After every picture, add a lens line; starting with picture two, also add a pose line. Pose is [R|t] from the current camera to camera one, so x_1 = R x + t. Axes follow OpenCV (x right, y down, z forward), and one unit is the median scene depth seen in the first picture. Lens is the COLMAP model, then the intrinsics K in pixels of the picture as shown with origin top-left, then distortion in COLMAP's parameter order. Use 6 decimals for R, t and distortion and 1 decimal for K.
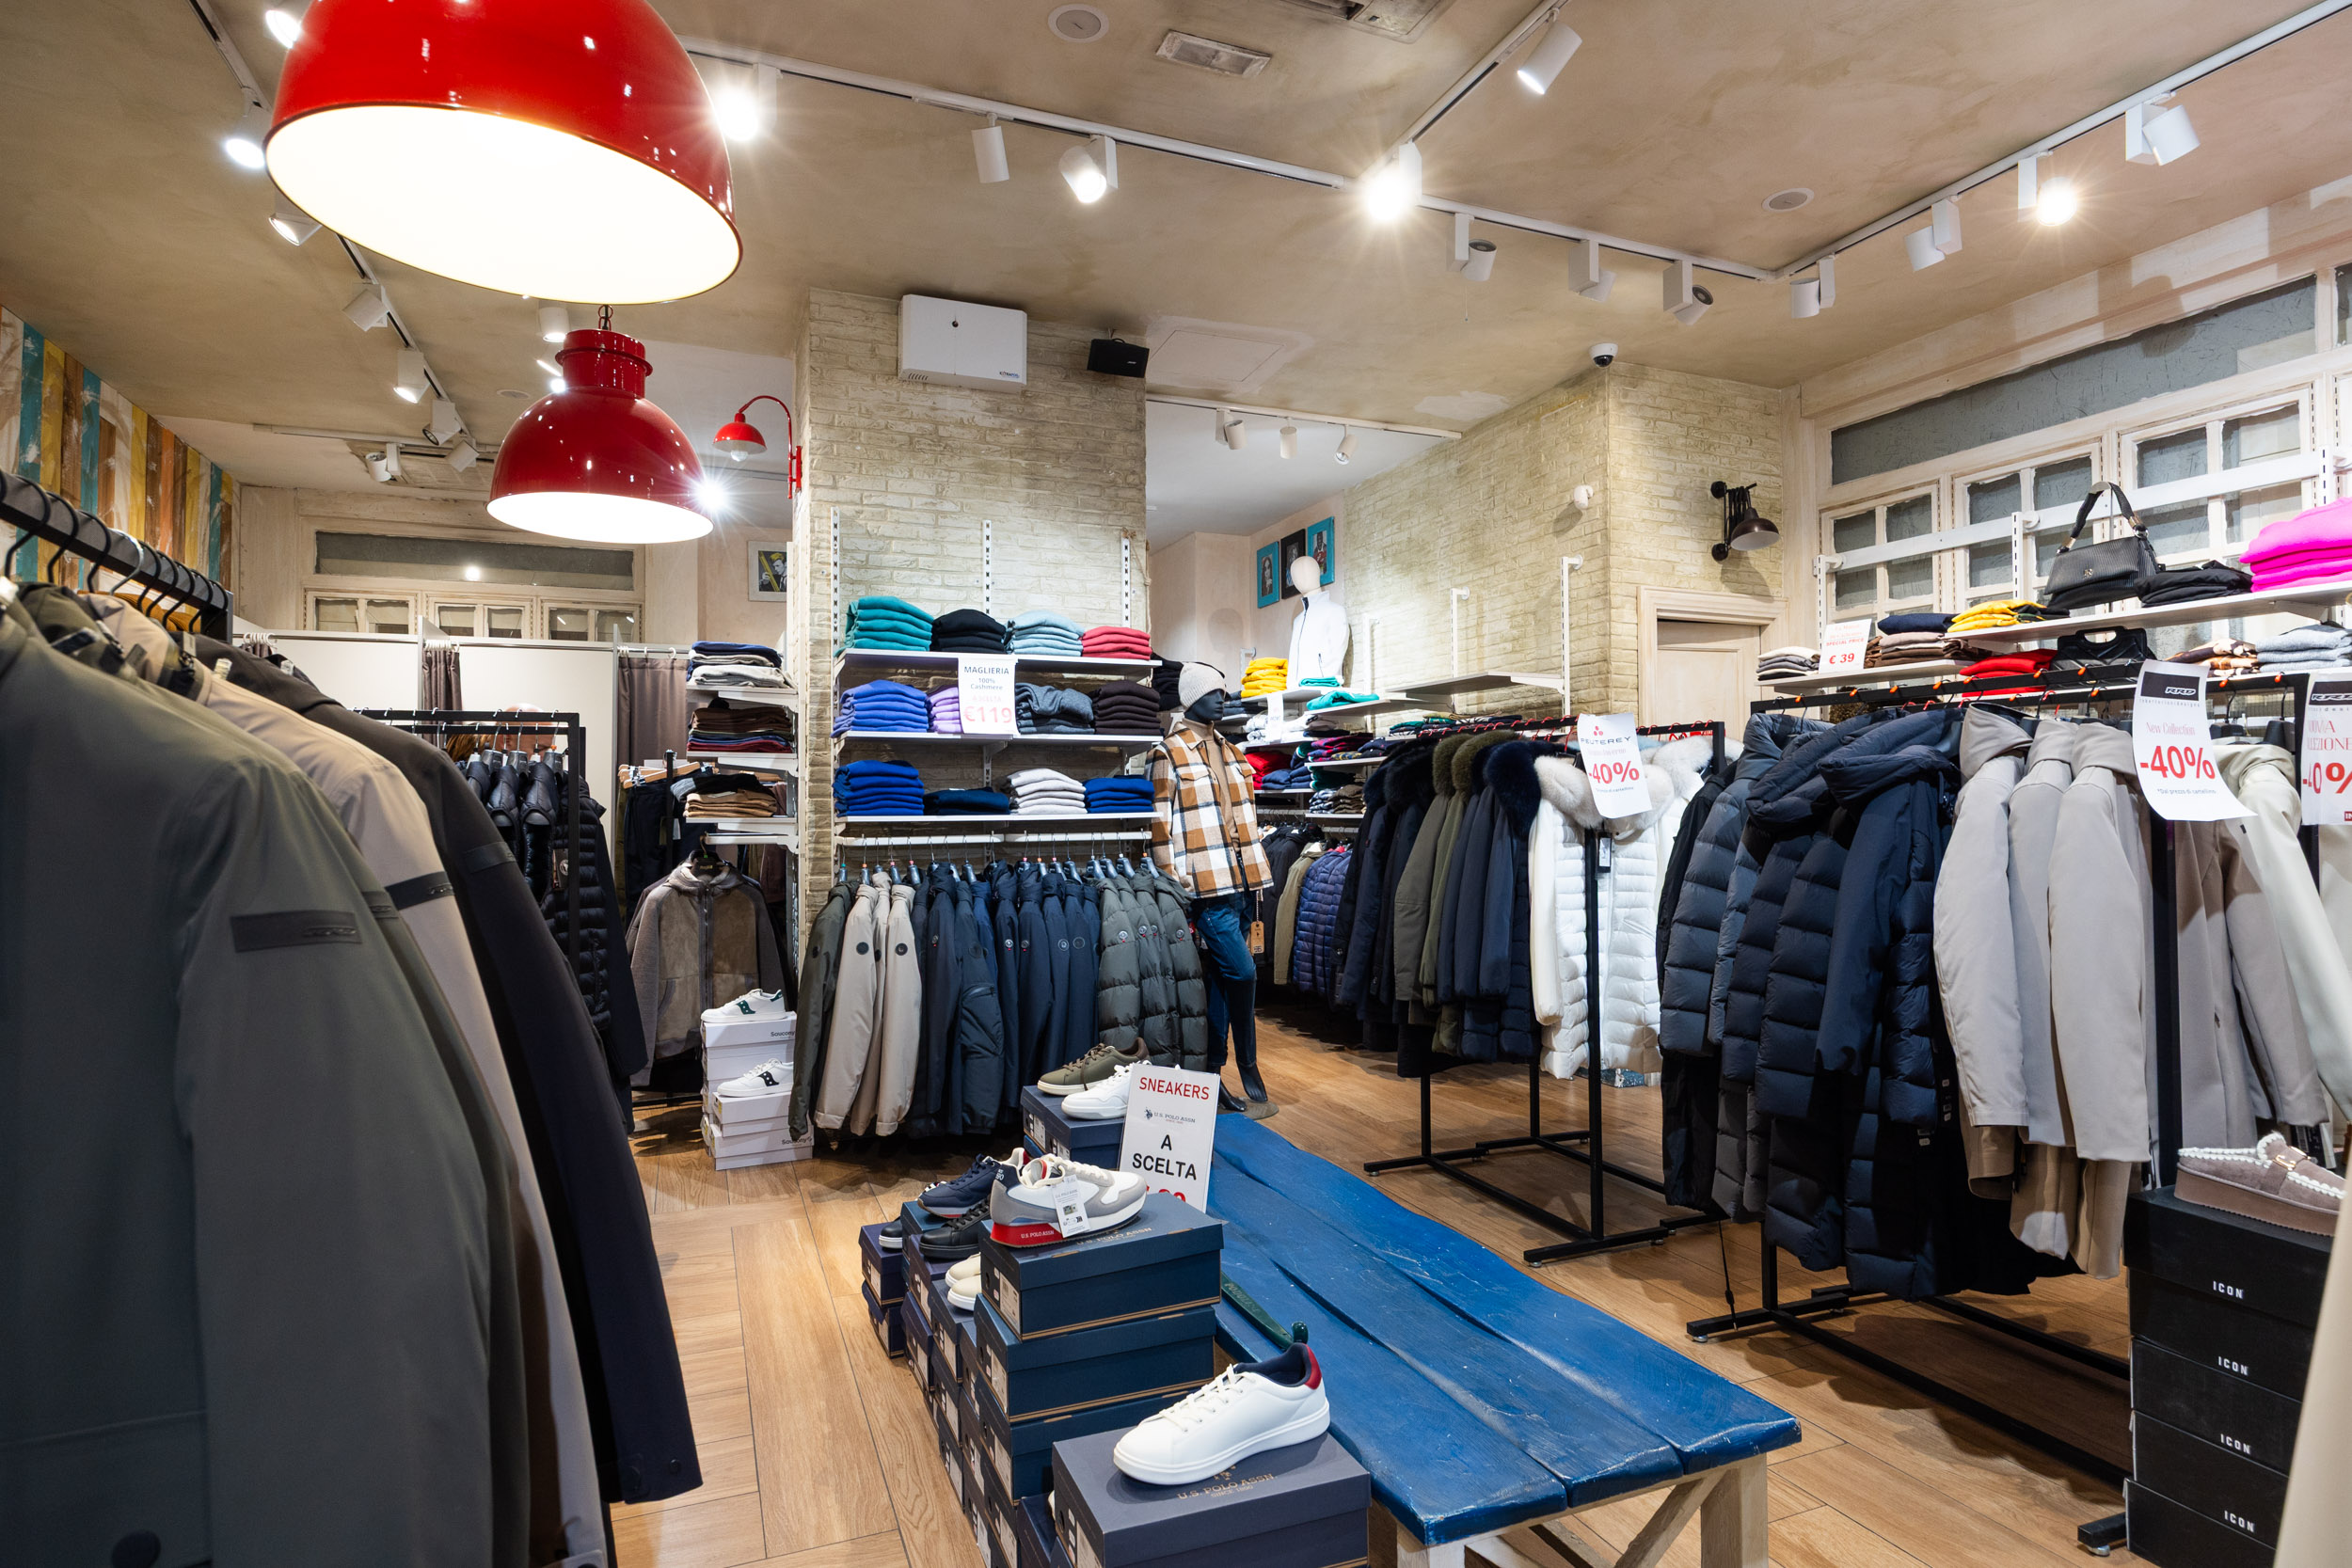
lens RADIAL K [[1229.0, 0, 1187.9], [0, 1229.0, 781.7], [0, 0, 1]] dist [-0.007145, 0.003161]
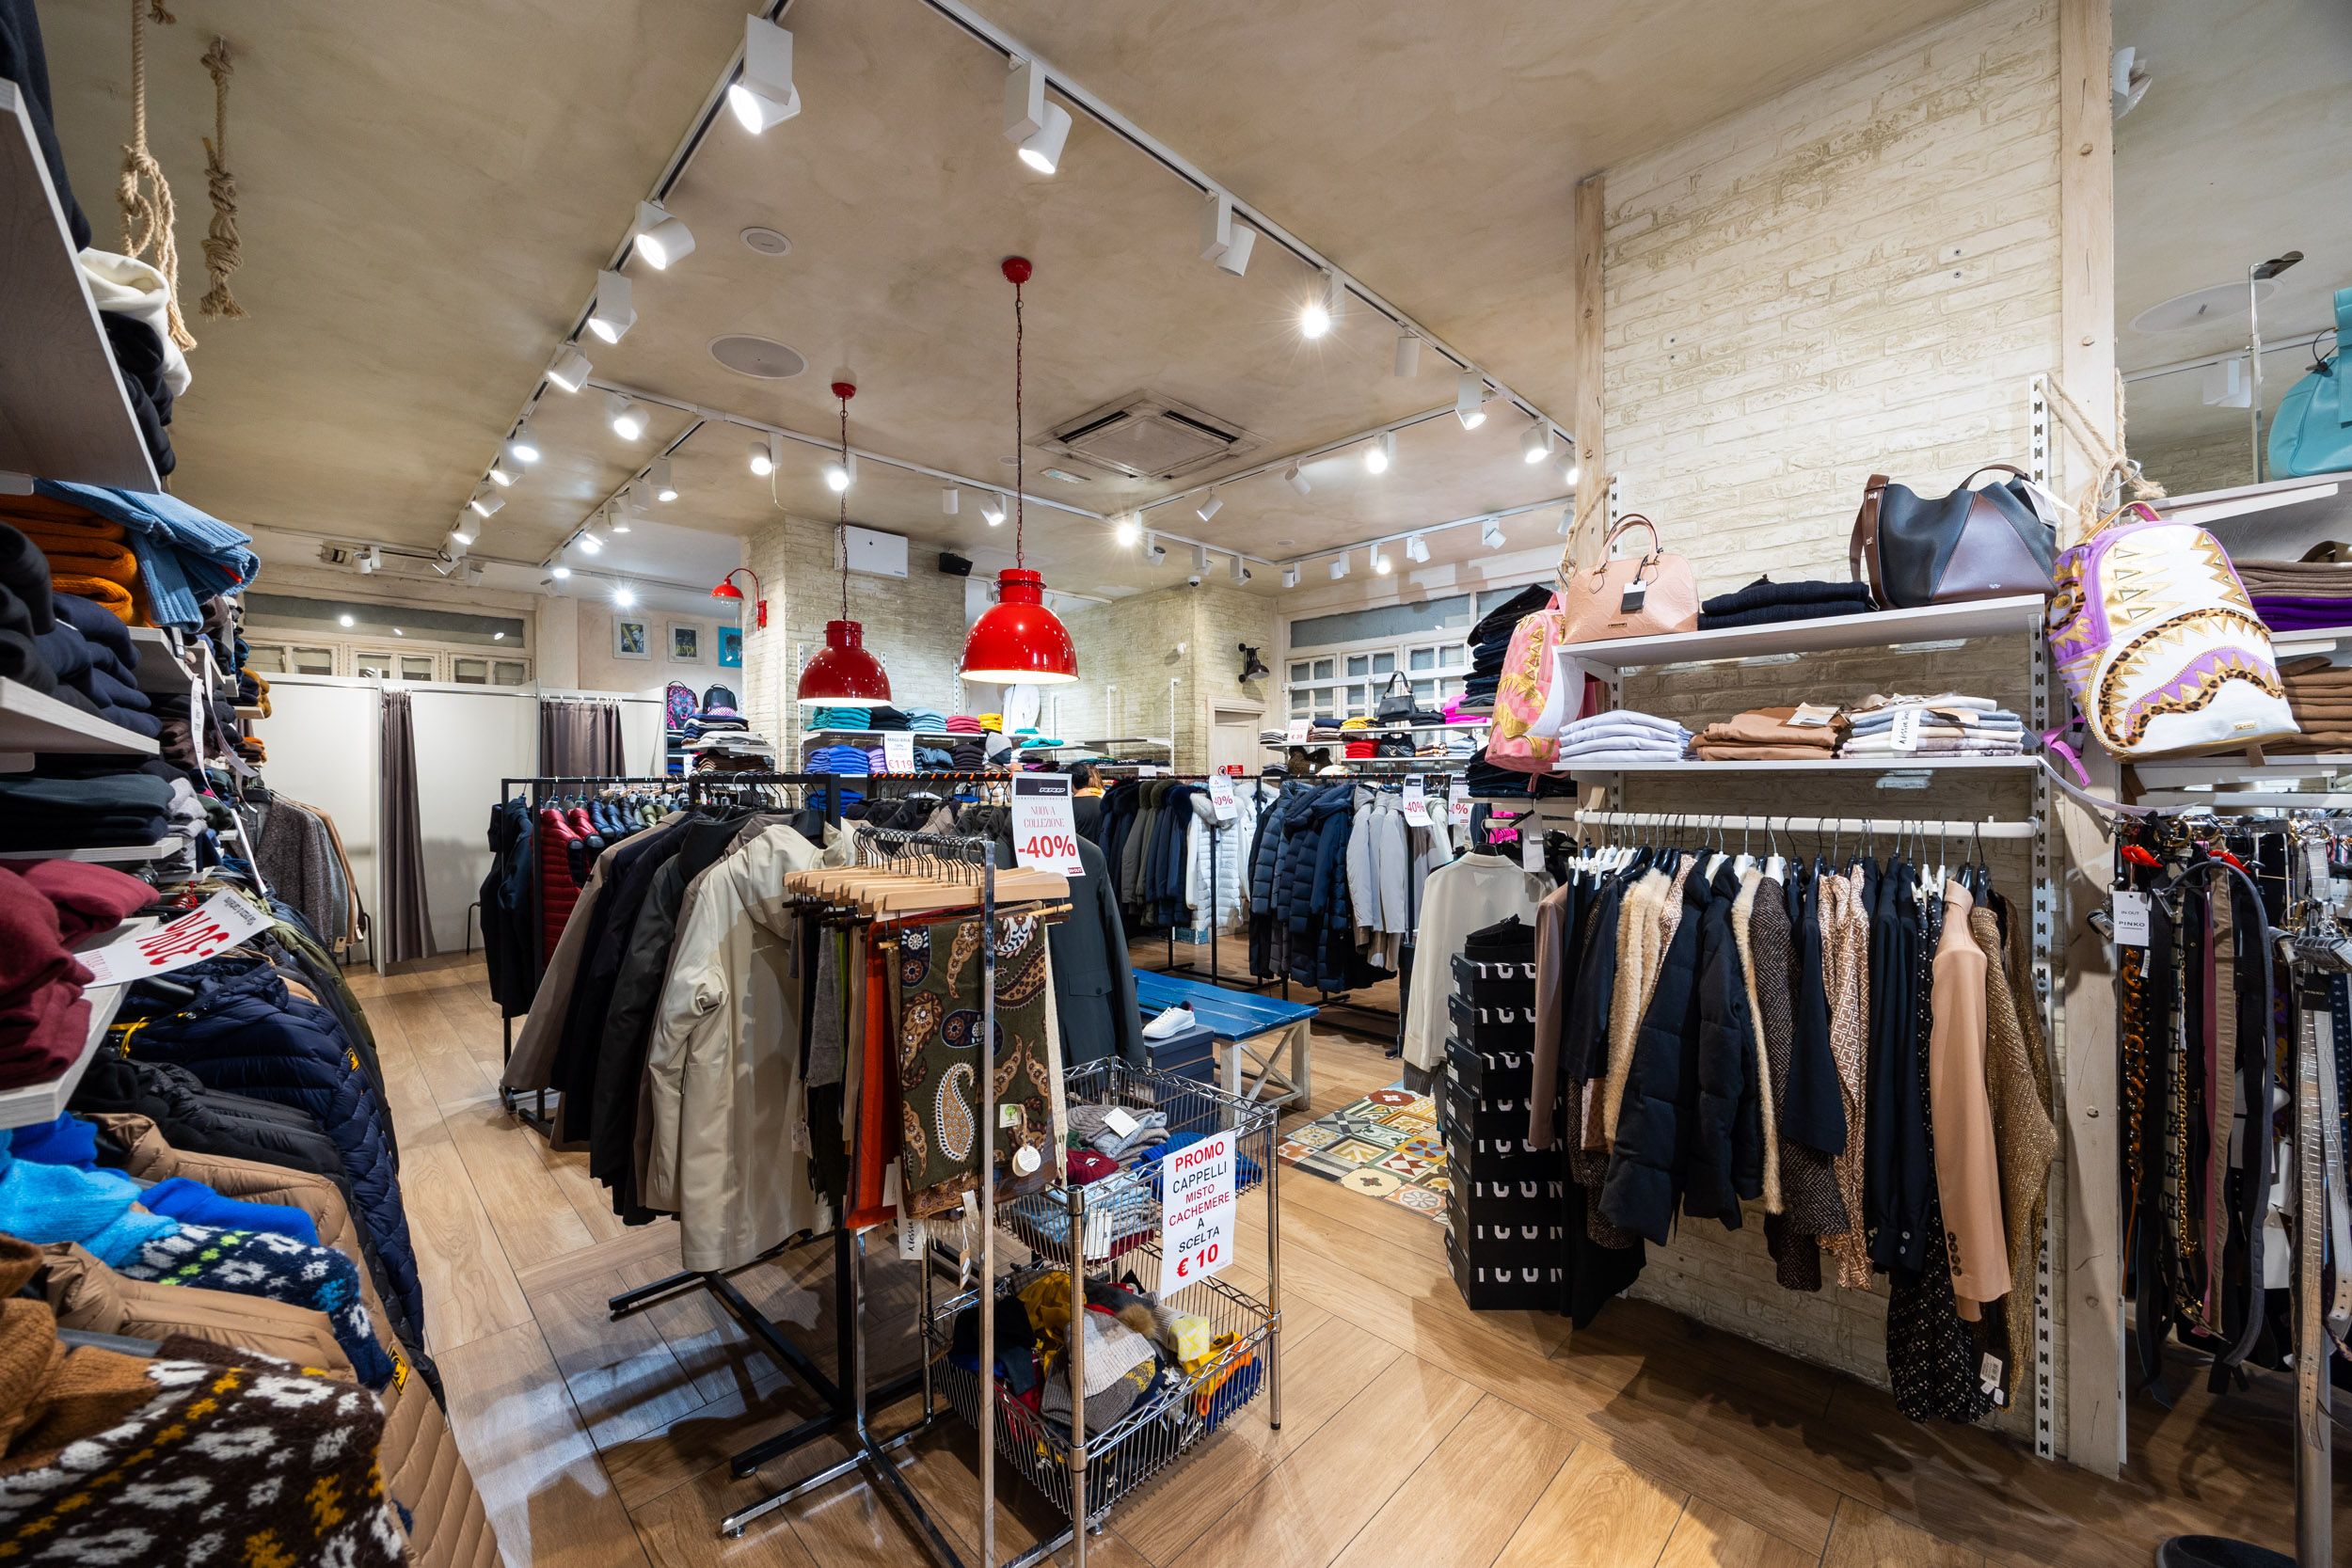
lens RADIAL K [[894.7, 0, 1188.9], [0, 894.7, 779.9], [0, 0, 1]] dist [-0.000361, 0.000200]
pose [[0.917089, 0.001270, 0.398681, -0.297434], [-0.009139, 0.999799, 0.017838, -0.057591], [-0.398578, -0.020002, 0.916916, -0.407019]]
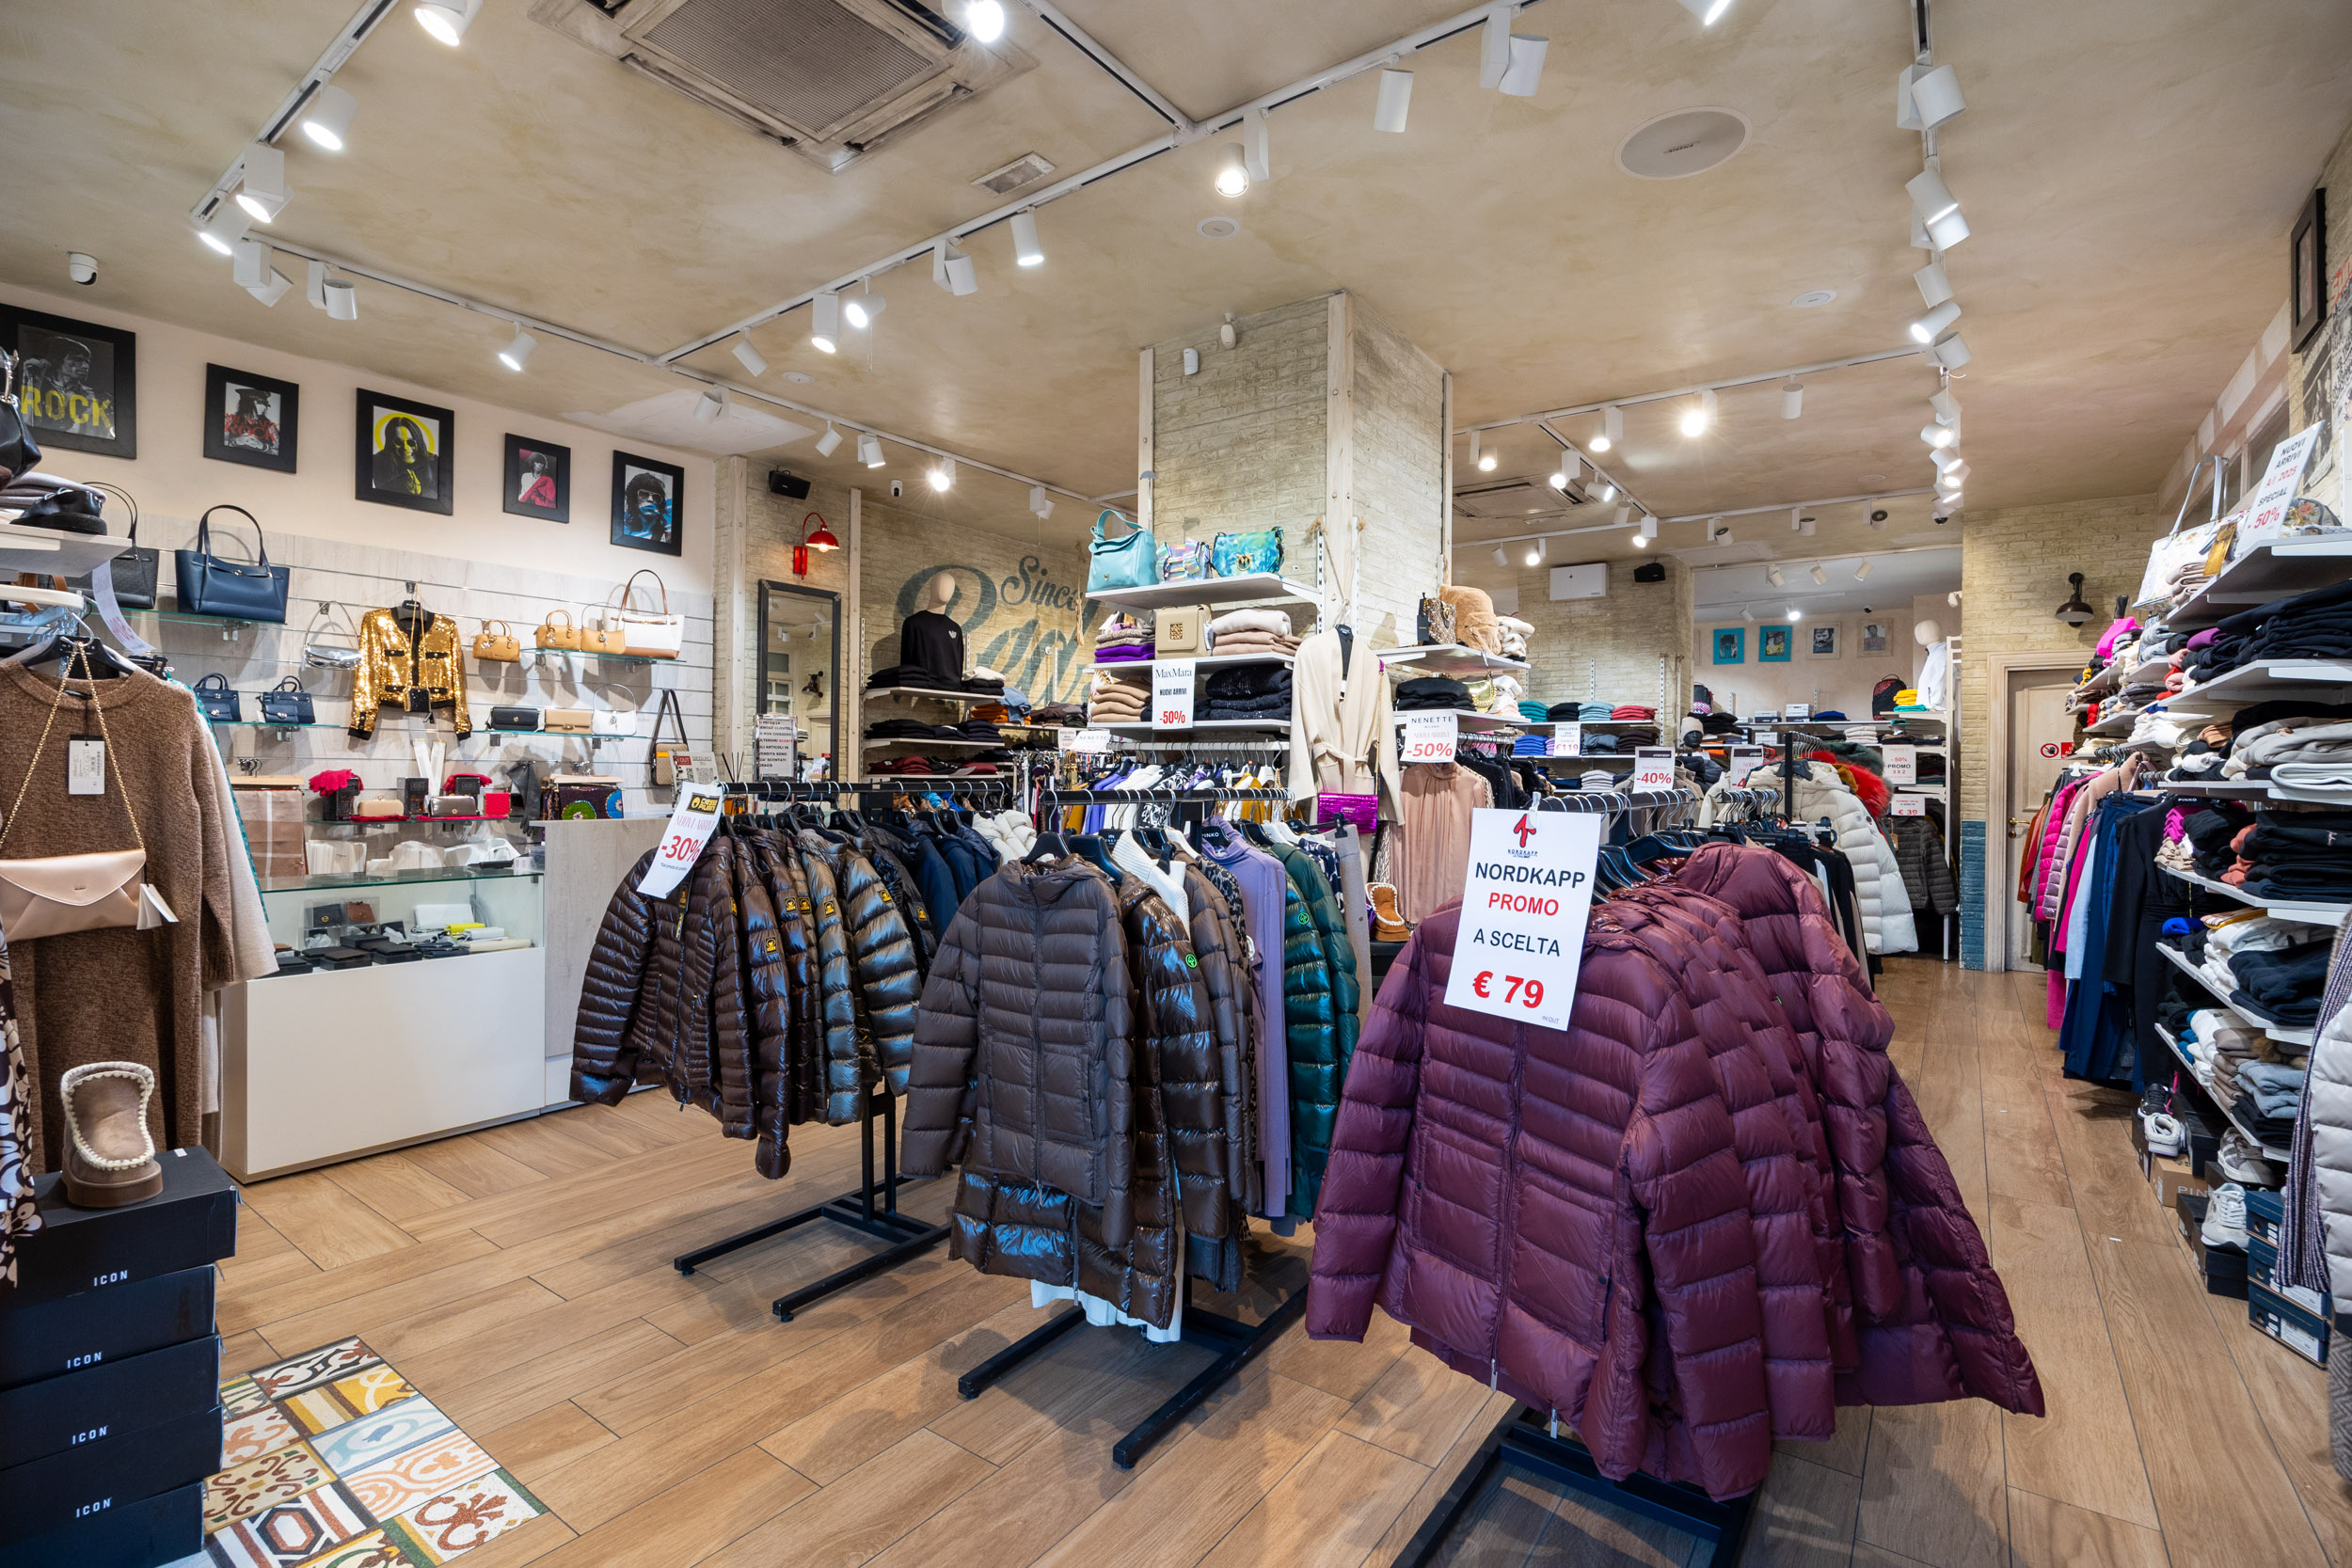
lens RADIAL K [[1078.5, 0, 1174.6], [0, 1078.5, 775.7], [0, 0, 1]] dist [-0.020244, 0.001524]
pose [[0.519677, 0.009401, -0.854311, 1.201064], [0.004258, 0.999899, 0.013593, -0.031524], [0.854352, -0.010701, 0.519584, -0.718298]]
